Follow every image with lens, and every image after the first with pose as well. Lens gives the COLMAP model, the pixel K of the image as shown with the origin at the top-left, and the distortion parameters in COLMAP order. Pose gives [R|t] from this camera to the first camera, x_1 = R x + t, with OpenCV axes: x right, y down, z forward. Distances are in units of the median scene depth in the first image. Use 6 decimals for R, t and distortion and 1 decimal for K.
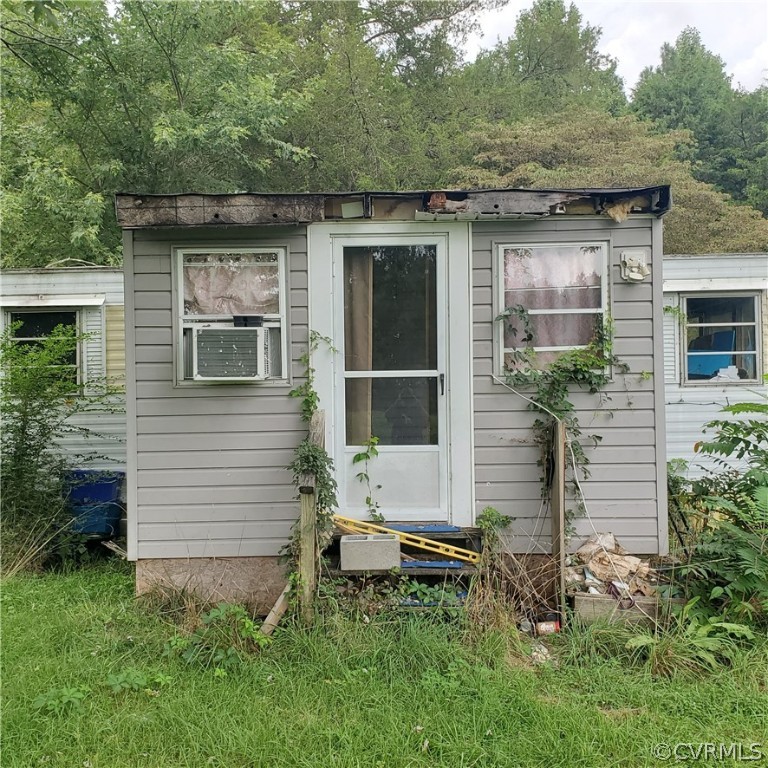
lens RADIAL K [[766.4, 0, 384.0], [0, 766.4, 384.2], [0, 0, 1]] dist [0.116441, 0.000000]
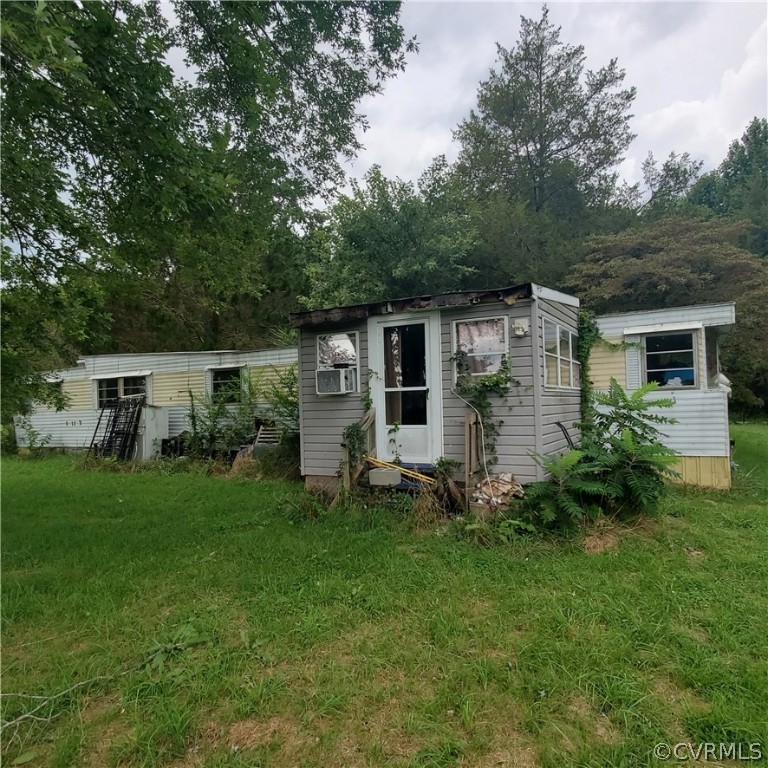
lens RADIAL K [[412.1, 0, 383.0], [0, 412.1, 387.3], [0, 0, 1]] dist [0.017467, -0.001579]
pose [[0.929179, -0.025418, -0.368754, 0.357564], [0.020204, 0.999634, -0.017992, 0.000116], [0.369077, 0.009268, 0.929353, -0.020859]]
